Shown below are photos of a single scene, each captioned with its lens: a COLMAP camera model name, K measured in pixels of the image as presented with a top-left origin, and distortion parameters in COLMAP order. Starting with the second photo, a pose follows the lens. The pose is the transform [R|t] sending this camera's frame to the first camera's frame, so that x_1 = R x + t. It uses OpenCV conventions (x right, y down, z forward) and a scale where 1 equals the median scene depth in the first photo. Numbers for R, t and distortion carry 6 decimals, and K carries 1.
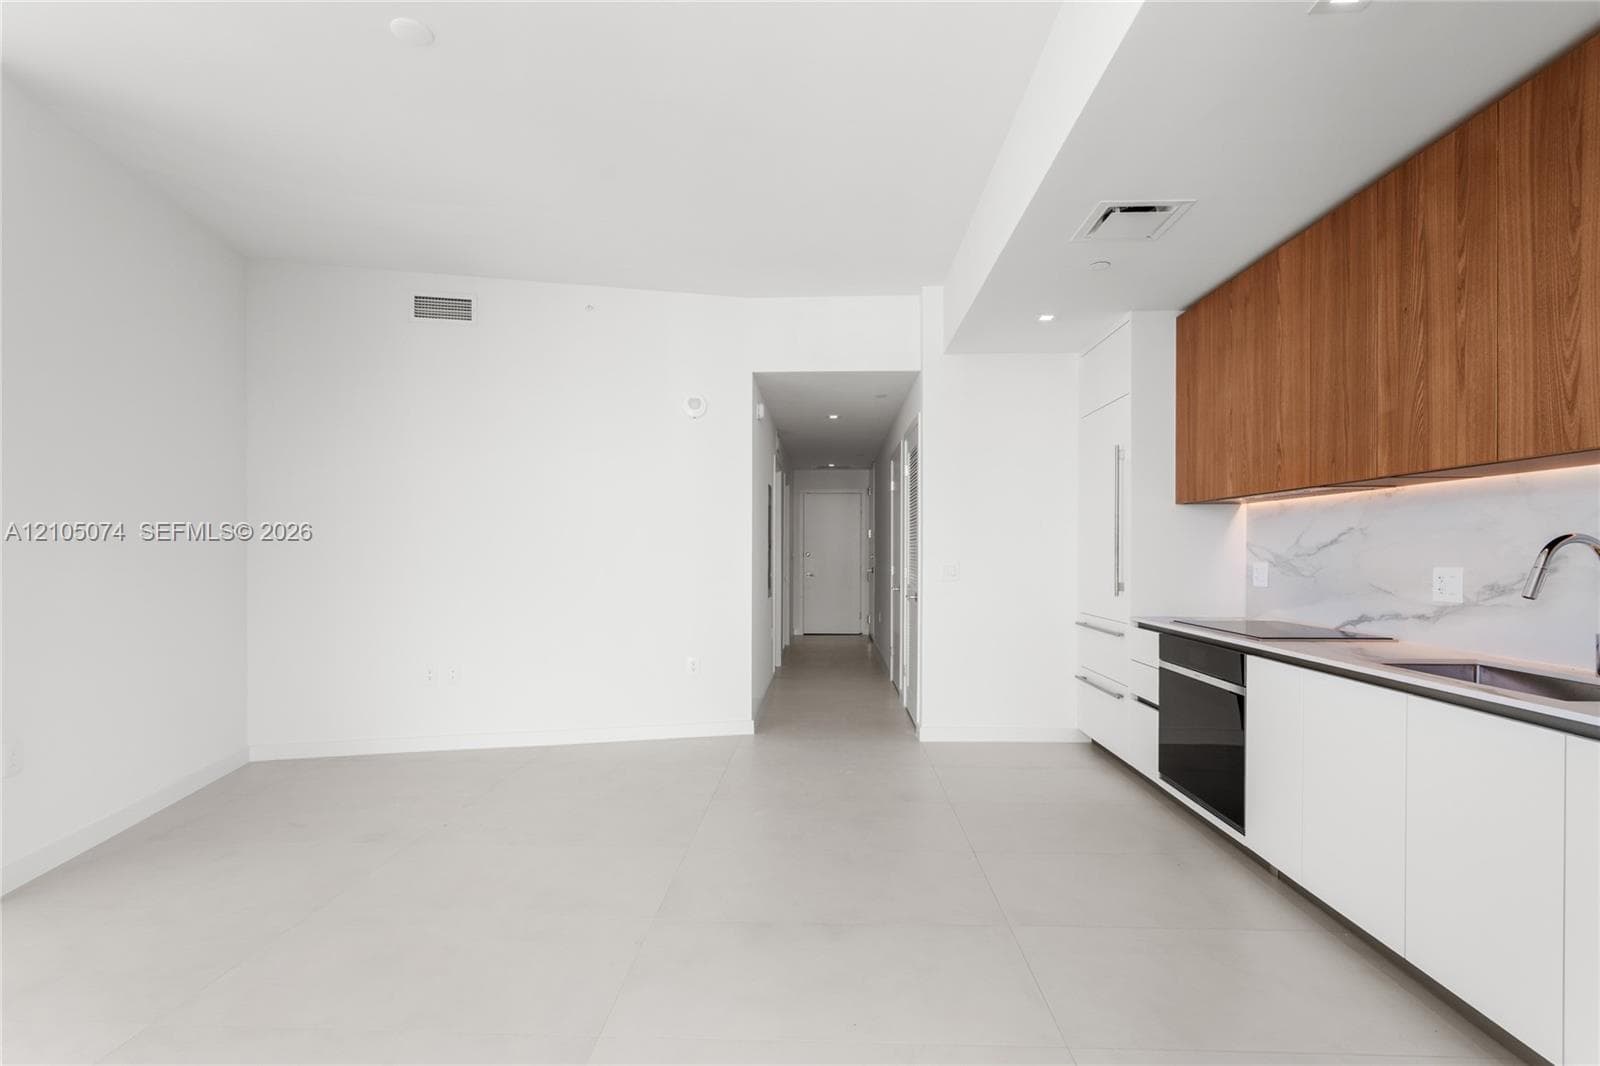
lens RADIAL K [[700.4, 0, 776.3], [0, 700.4, 553.0], [0, 0, 1]] dist [-0.014947, -0.000386]
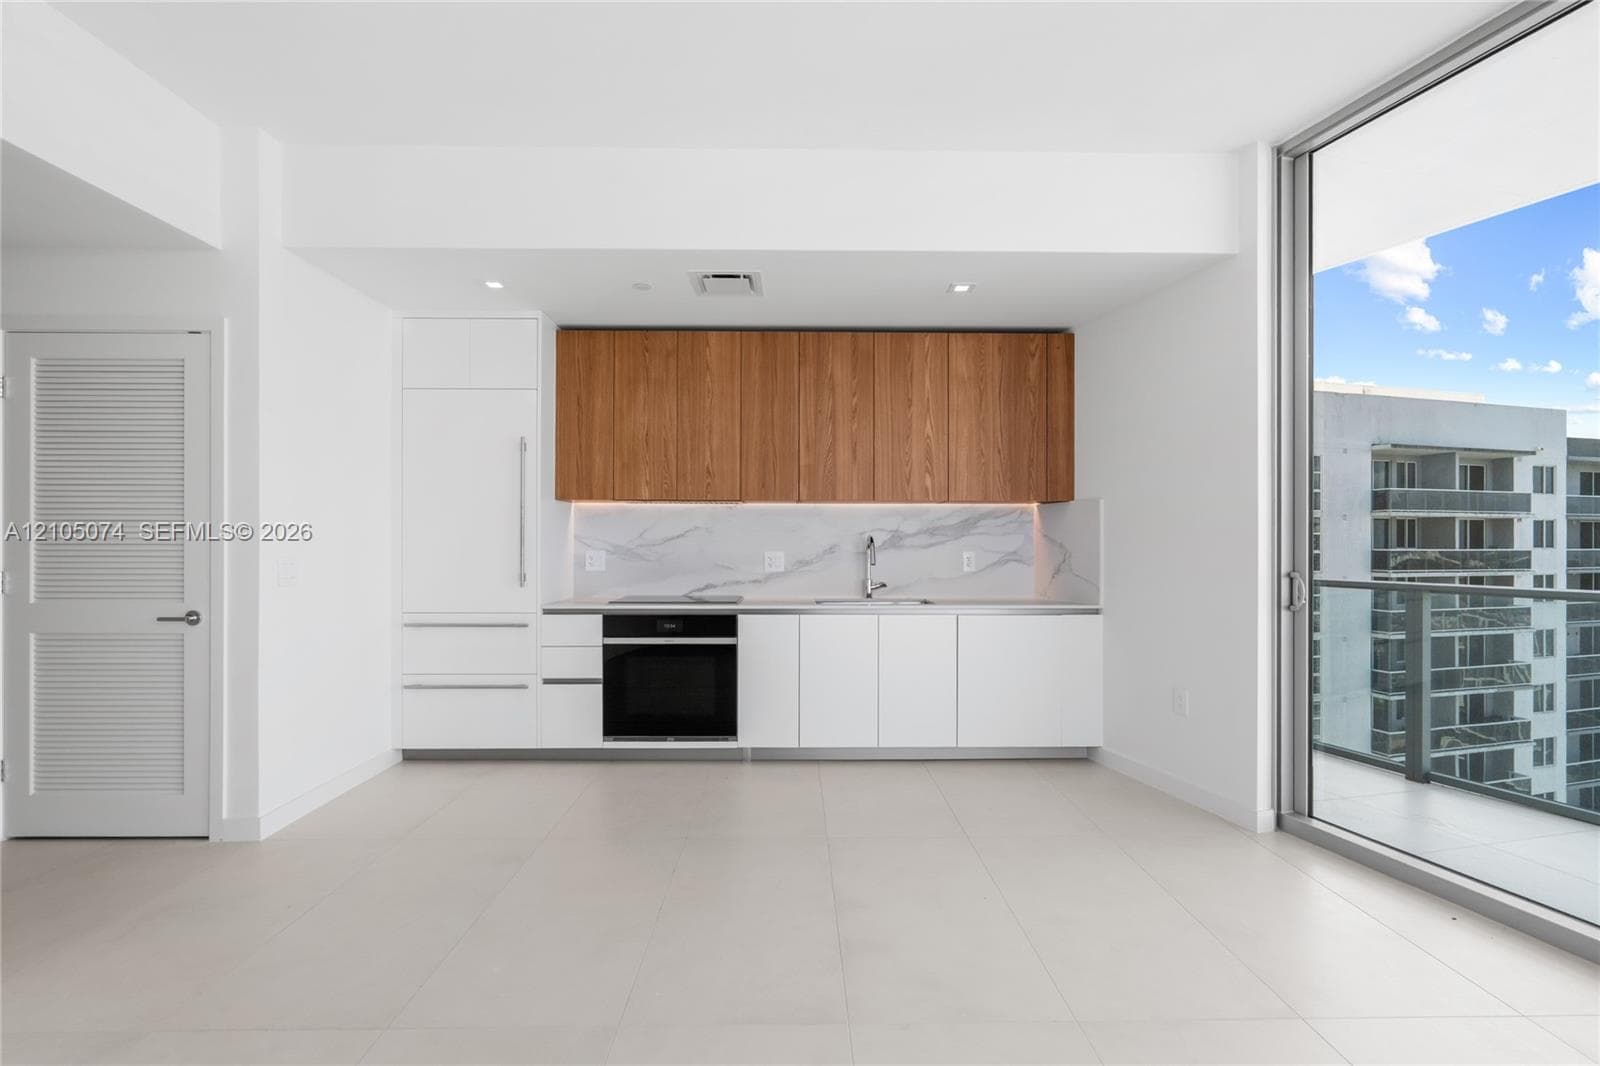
lens RADIAL K [[711.9, 0, 791.4], [0, 711.9, 541.7], [0, 0, 1]] dist [-0.029322, 0.000479]
pose [[-0.065873, 0.001047, 0.997827, -0.789032], [-0.000100, 0.999999, -0.001056, -0.003163], [-0.997828, -0.000170, -0.065873, 0.974427]]
